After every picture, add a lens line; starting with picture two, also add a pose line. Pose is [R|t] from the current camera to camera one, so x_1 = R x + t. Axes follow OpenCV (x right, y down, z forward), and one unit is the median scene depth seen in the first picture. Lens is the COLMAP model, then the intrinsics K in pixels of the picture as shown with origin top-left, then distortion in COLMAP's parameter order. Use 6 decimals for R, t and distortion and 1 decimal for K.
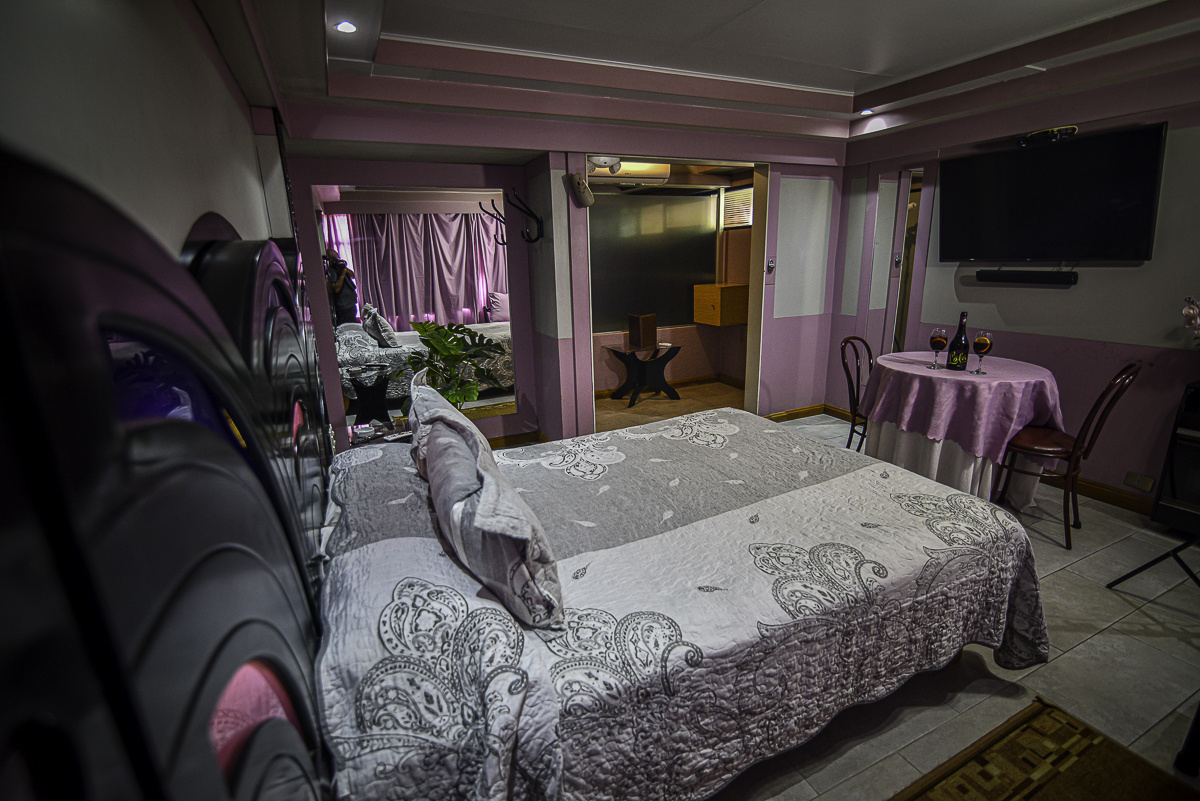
lens RADIAL K [[549.8, 0, 601.5], [0, 549.8, 408.0], [0, 0, 1]] dist [-0.024553, 0.002430]
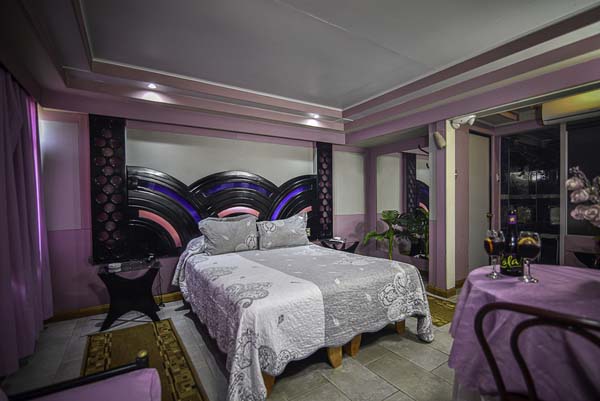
lens RADIAL K [[274.9, 0, 300.8], [0, 274.9, 204.3], [0, 0, 1]] dist [-0.024553, 0.002430]
pose [[0.127181, 0.043919, -0.990907, 1.213991], [-0.257822, 0.966144, 0.009731, -0.119683], [0.957785, 0.254240, 0.134199, 0.723368]]
